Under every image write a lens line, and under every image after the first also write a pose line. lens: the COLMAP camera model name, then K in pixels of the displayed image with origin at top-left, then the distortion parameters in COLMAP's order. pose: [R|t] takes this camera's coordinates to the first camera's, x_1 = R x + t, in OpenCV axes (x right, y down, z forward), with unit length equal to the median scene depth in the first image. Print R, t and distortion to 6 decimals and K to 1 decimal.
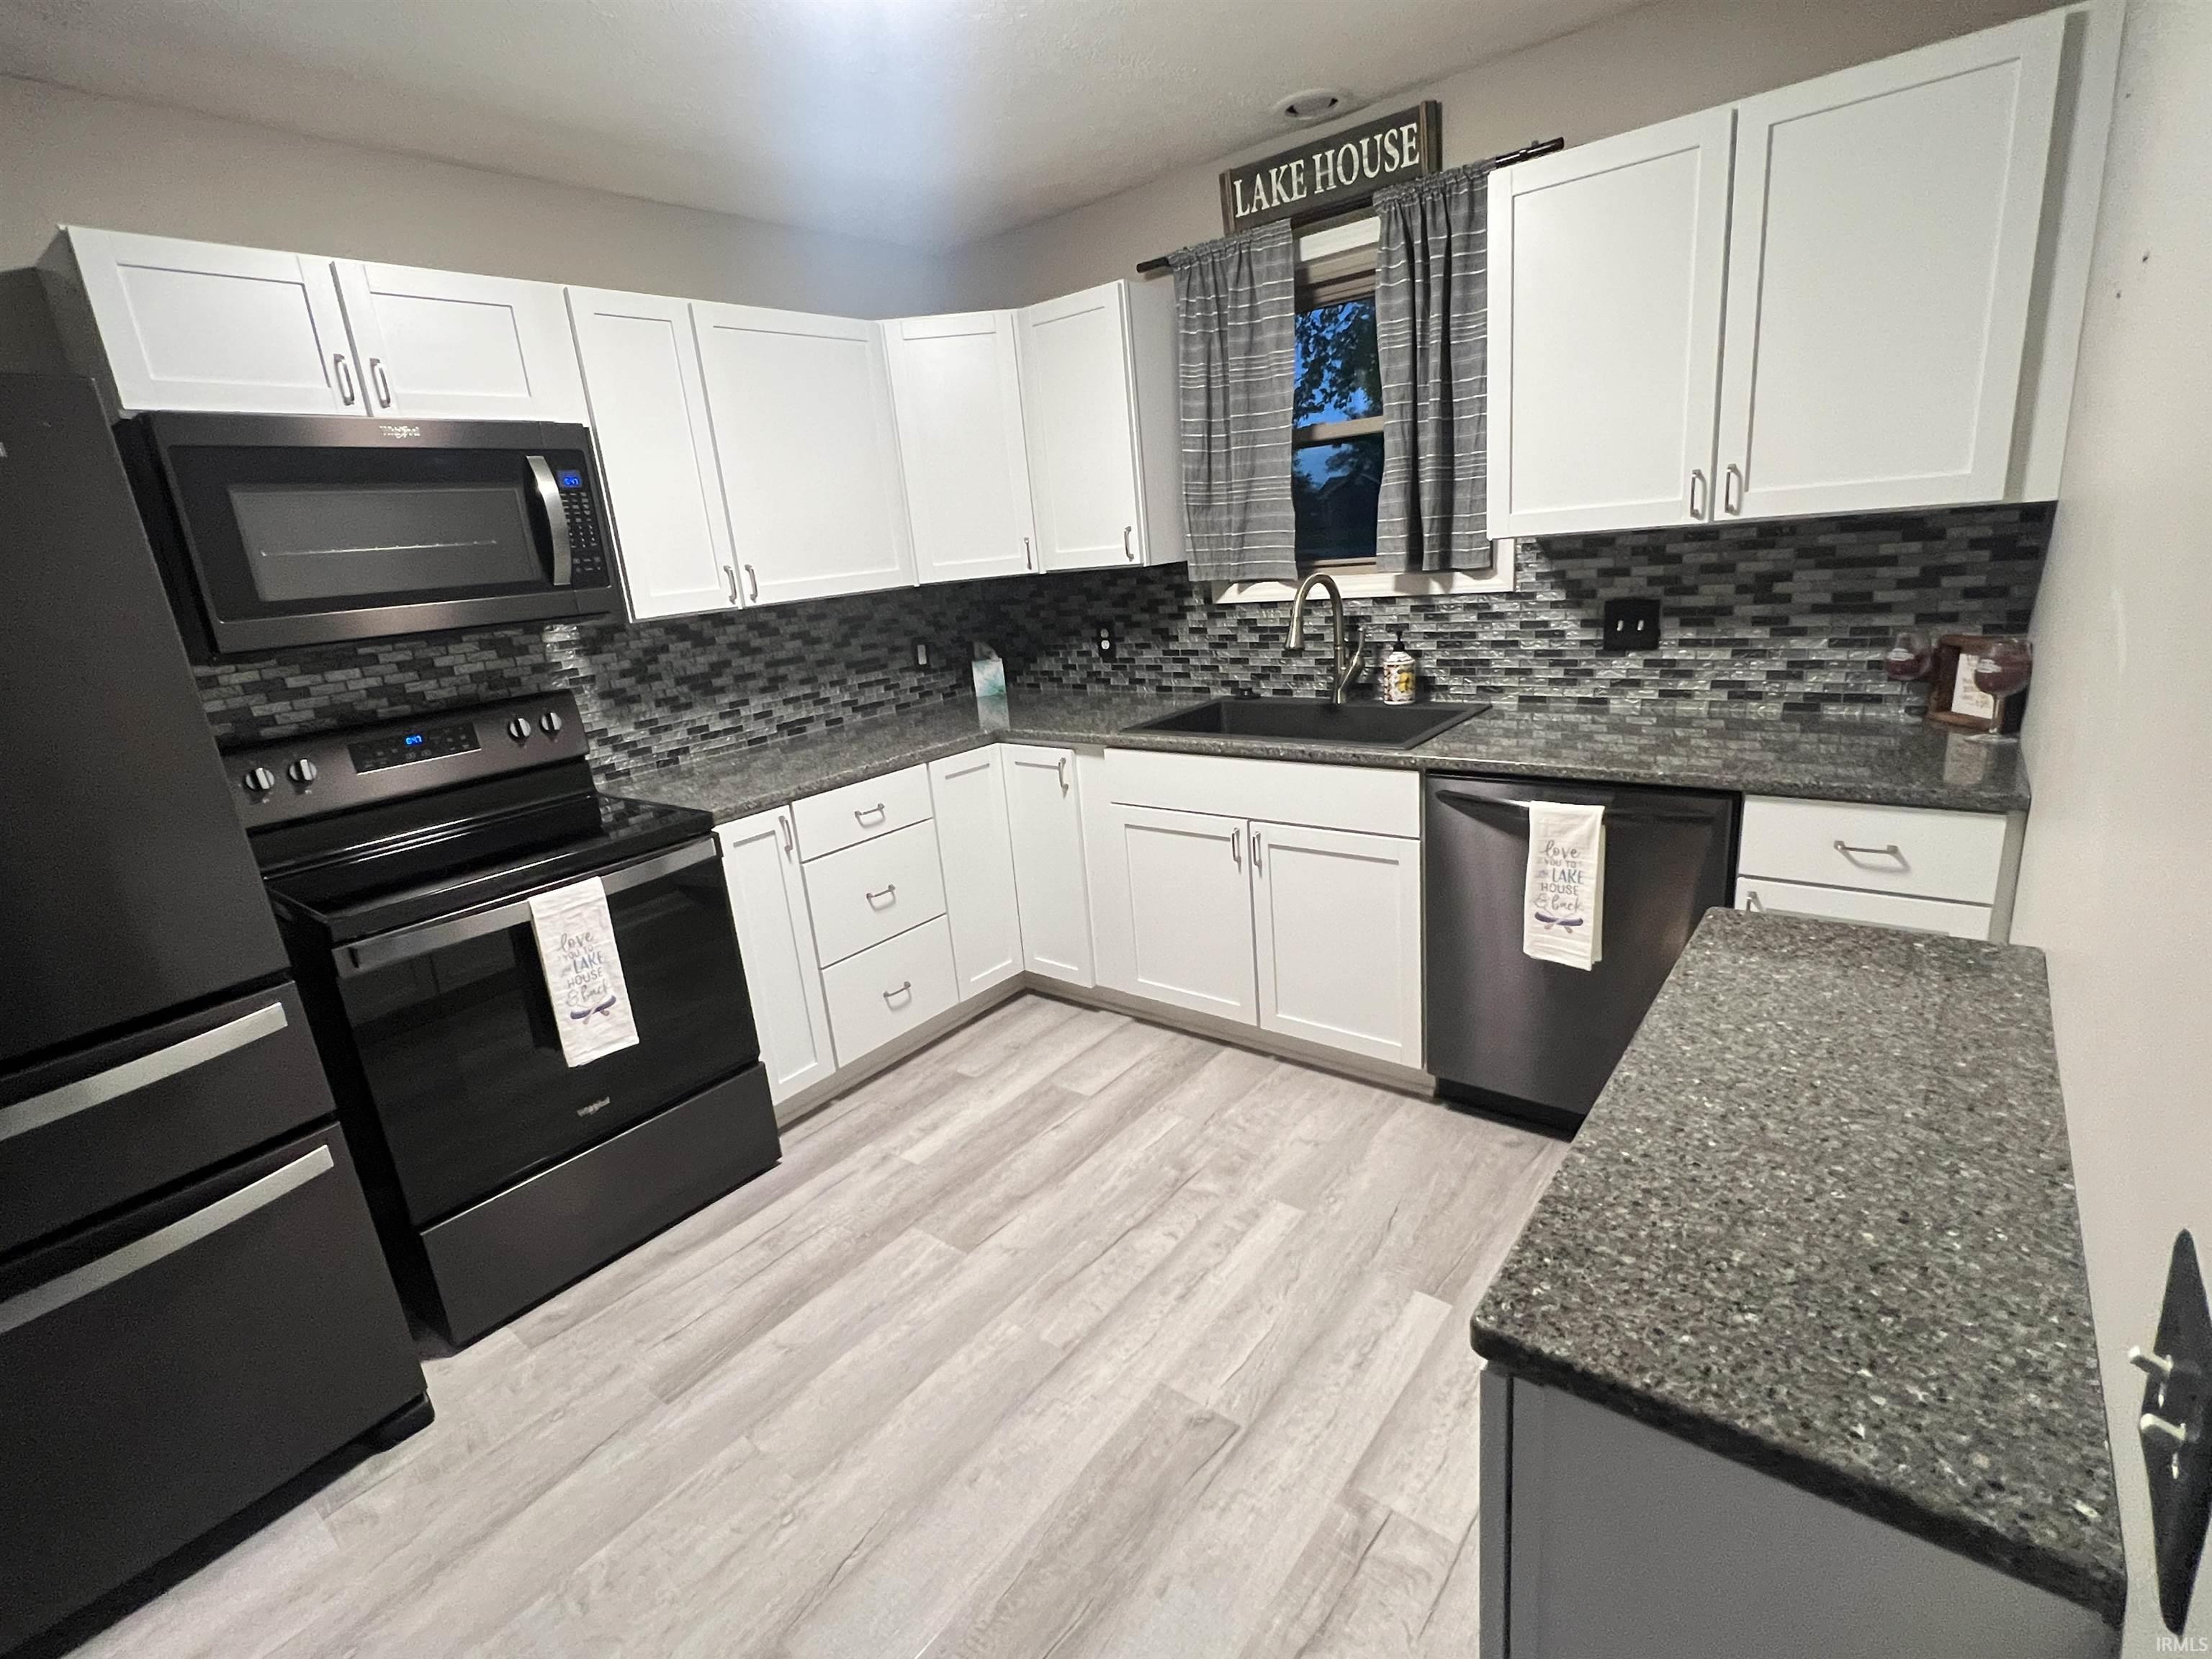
lens RADIAL K [[1030.2, 0, 1103.4], [0, 1030.2, 827.4], [0, 0, 1]] dist [-0.002303, -0.001203]
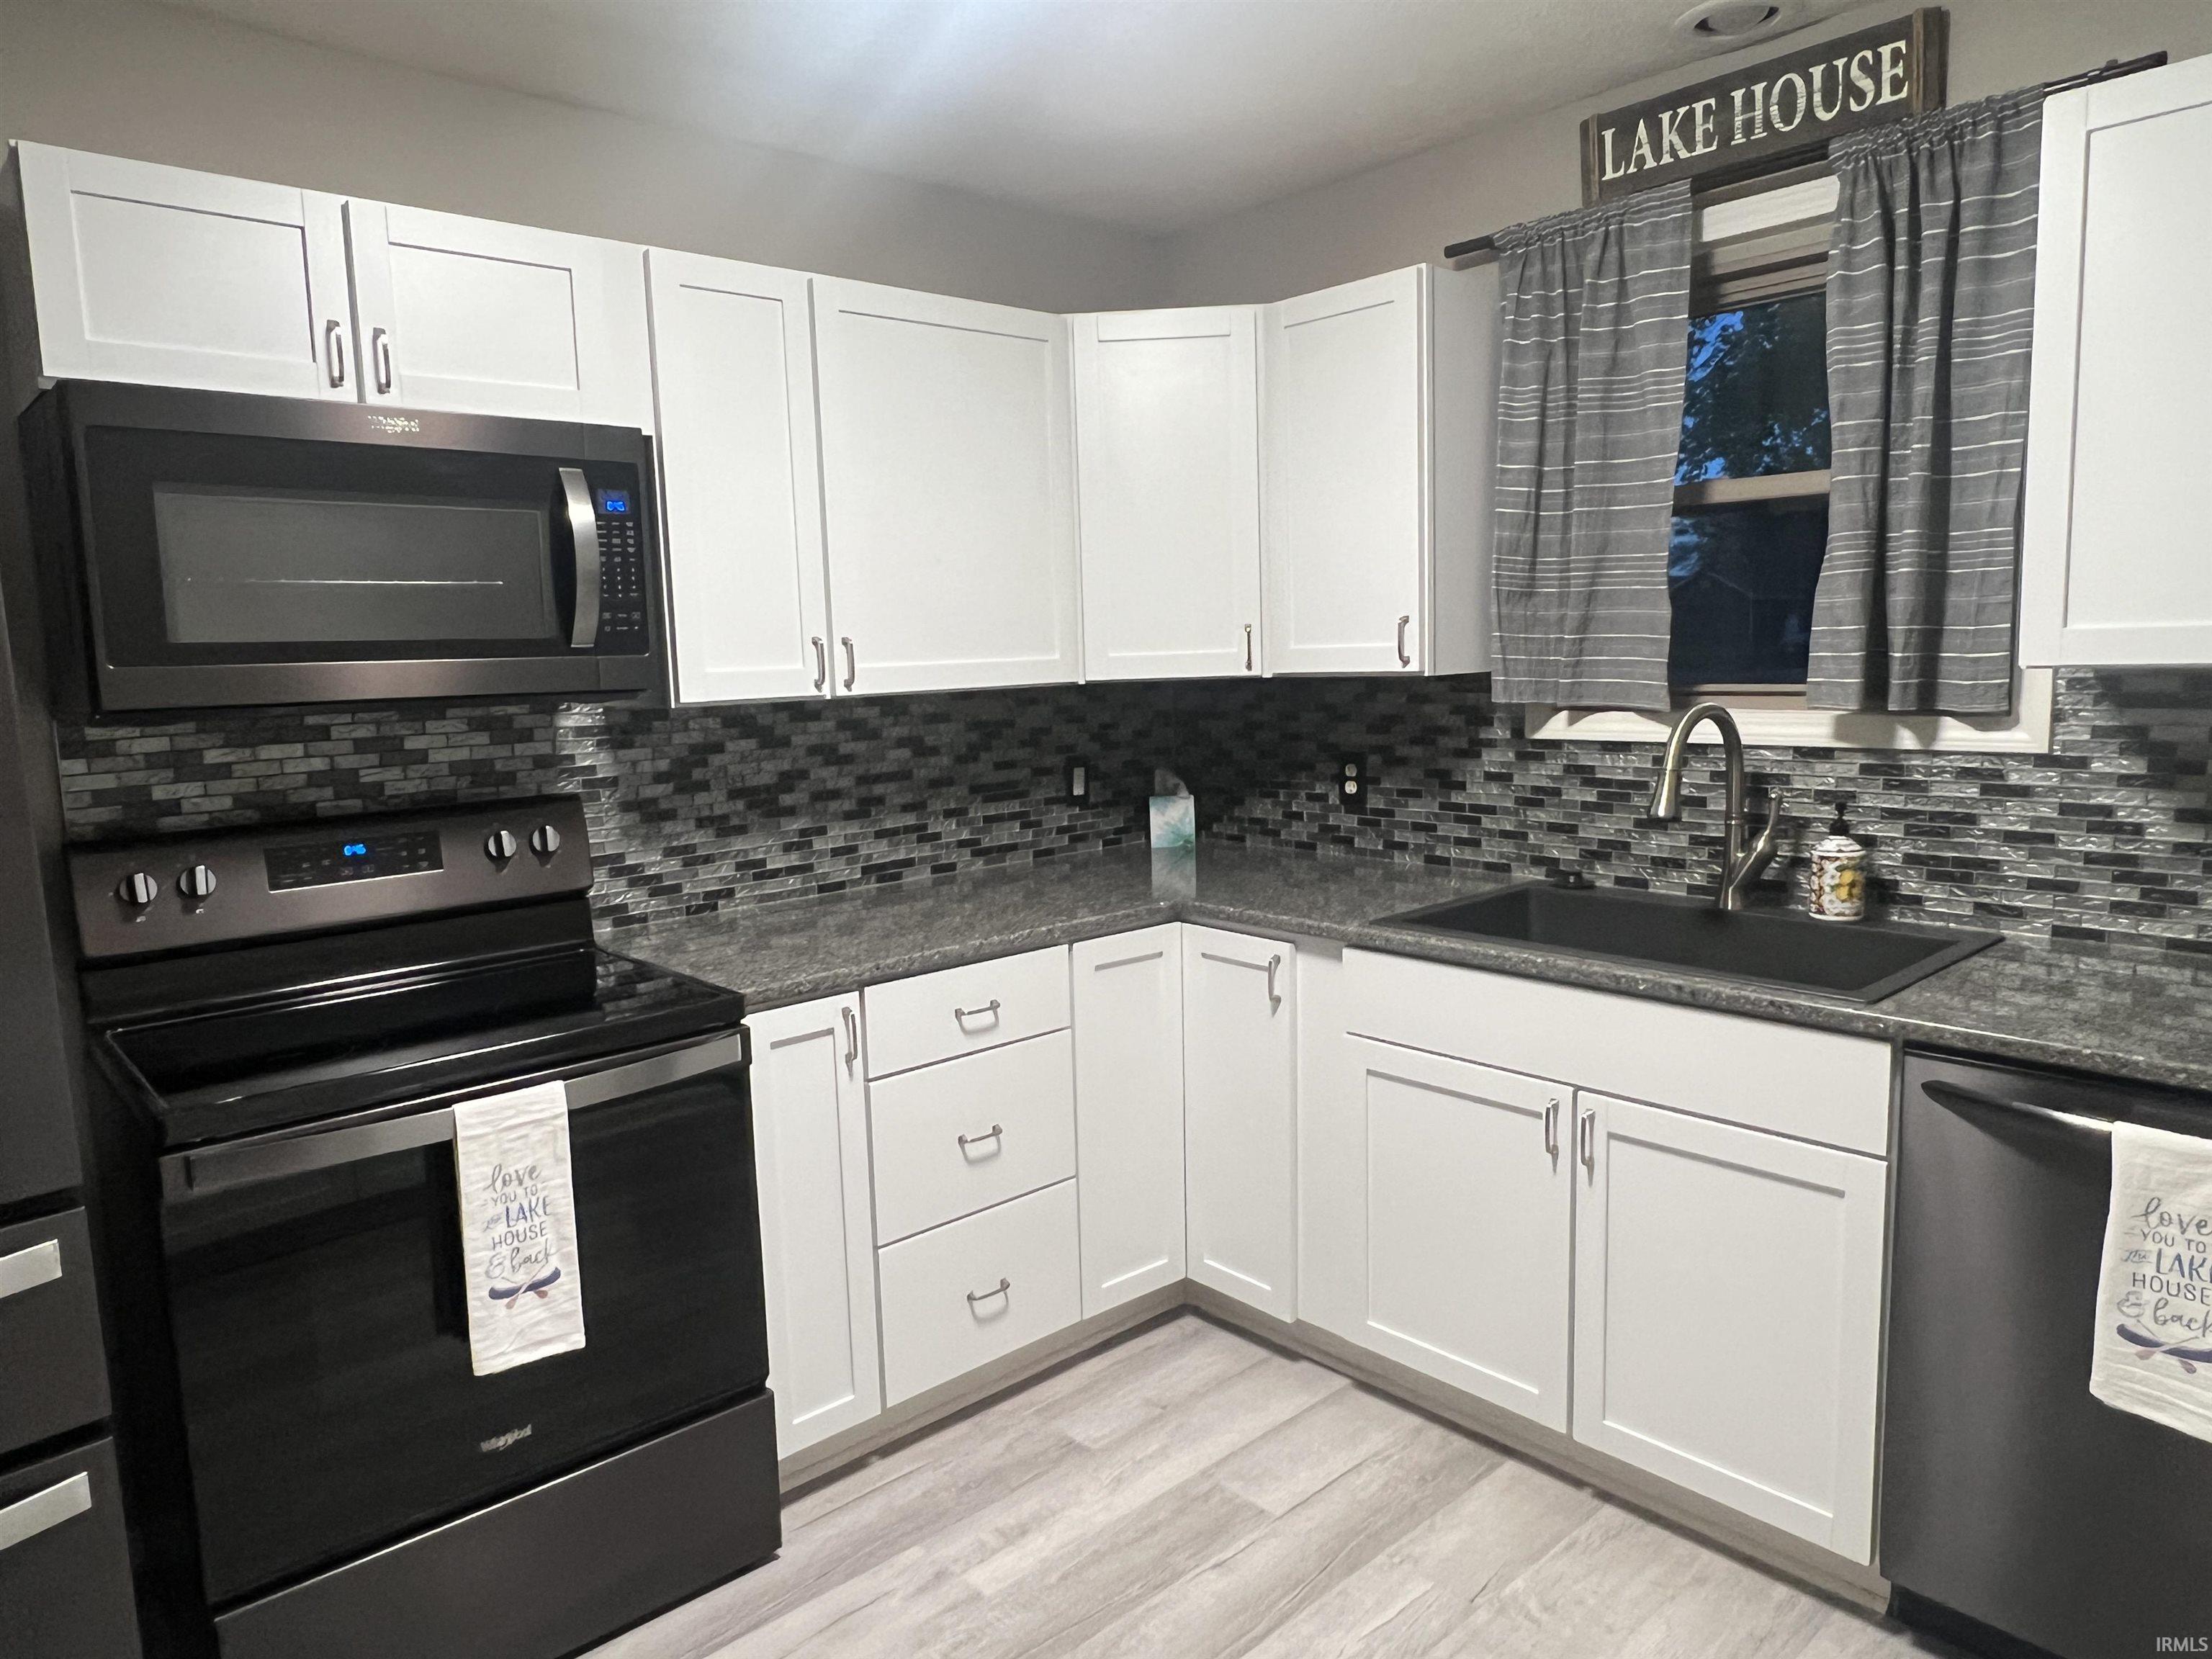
lens RADIAL K [[1418.0, 0, 1105.5], [0, 1418.0, 824.6], [0, 0, 1]] dist [-0.004811, 0.000215]
pose [[0.985558, 0.078738, -0.149918, -0.020778], [-0.098824, 0.986361, -0.131625, -0.023353], [0.137509, 0.144539, 0.979898, 0.112041]]
